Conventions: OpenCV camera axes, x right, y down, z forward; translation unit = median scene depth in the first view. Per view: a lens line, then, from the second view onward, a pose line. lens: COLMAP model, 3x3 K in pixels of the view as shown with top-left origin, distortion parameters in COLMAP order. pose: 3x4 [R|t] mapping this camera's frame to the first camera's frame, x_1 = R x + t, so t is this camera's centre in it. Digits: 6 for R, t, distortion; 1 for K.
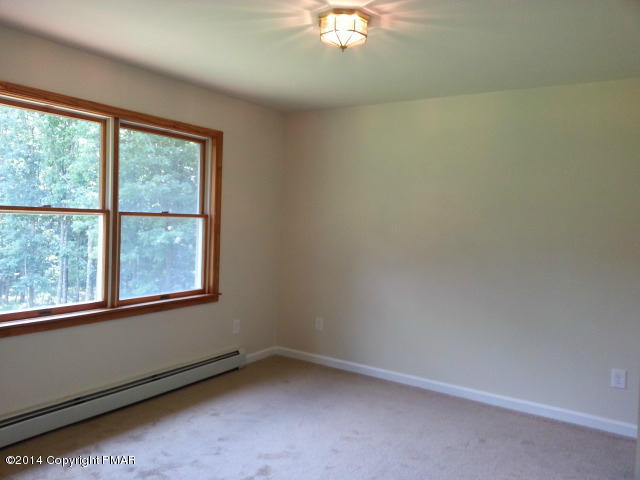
lens RADIAL K [[499.5, 0, 320.0], [0, 499.5, 240.0], [0, 0, 1]] dist [-0.011266, -0.005347]
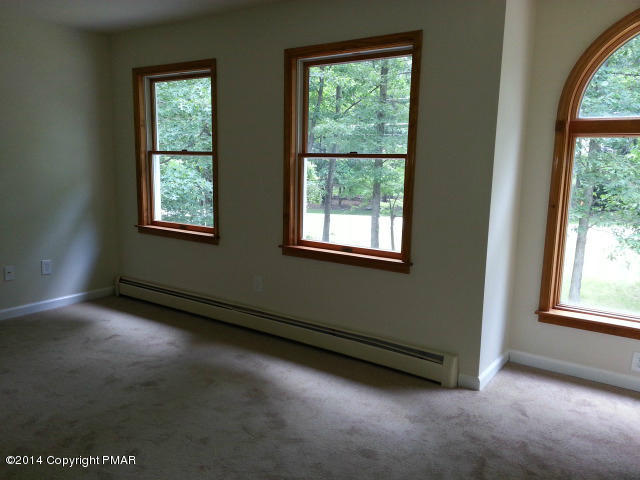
lens RADIAL K [[533.9, 0, 320.0], [0, 533.9, 240.0], [0, 0, 1]] dist [0.068690, -0.004677]
pose [[-0.066686, 0.123149, -0.990145, 0.718659], [-0.058789, 0.990145, 0.127108, -0.023422], [0.996041, 0.066686, -0.058789, 1.143233]]
